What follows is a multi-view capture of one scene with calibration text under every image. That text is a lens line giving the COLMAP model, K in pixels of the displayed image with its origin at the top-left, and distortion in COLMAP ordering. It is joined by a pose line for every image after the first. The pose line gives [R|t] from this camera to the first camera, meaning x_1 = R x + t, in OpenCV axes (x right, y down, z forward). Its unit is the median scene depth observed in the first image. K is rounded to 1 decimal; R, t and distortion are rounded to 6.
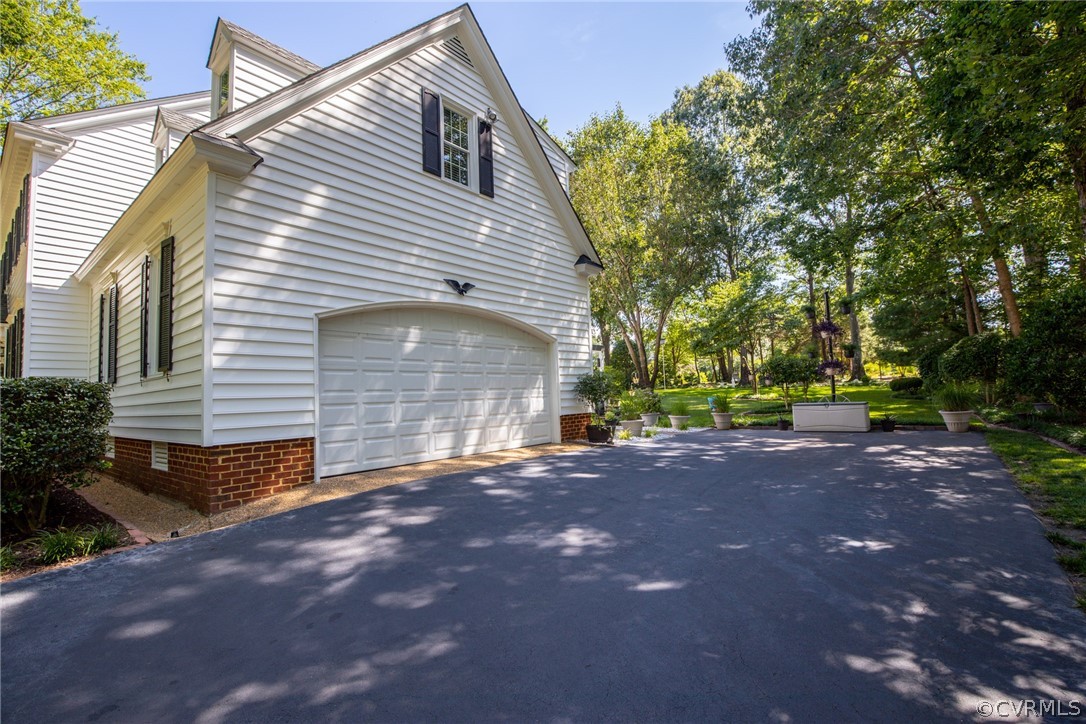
lens RADIAL K [[495.2, 0, 543.0], [0, 495.2, 362.0], [0, 0, 1]] dist [-0.000300, -0.000003]
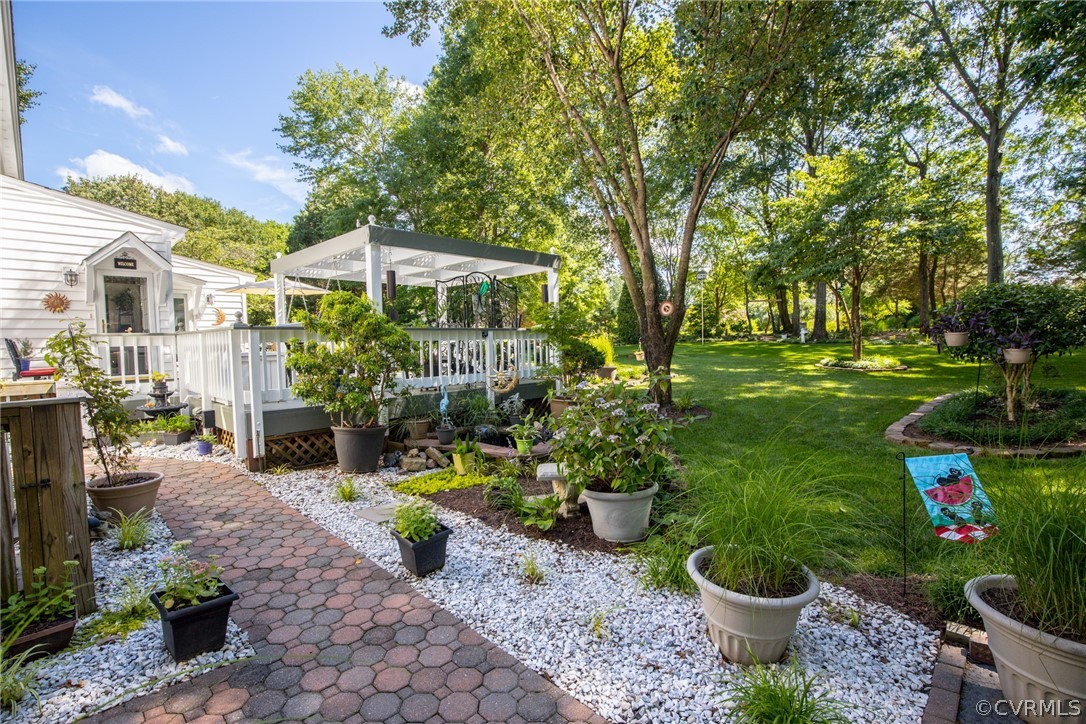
lens RADIAL K [[495.2, 0, 543.0], [0, 495.2, 362.0], [0, 0, 1]] dist [-0.000300, -0.000003]
pose [[0.997072, 0.032787, -0.069087, 0.059292], [-0.025313, 0.994001, 0.106398, 0.012795], [0.072161, -0.104337, 0.991921, 0.242733]]
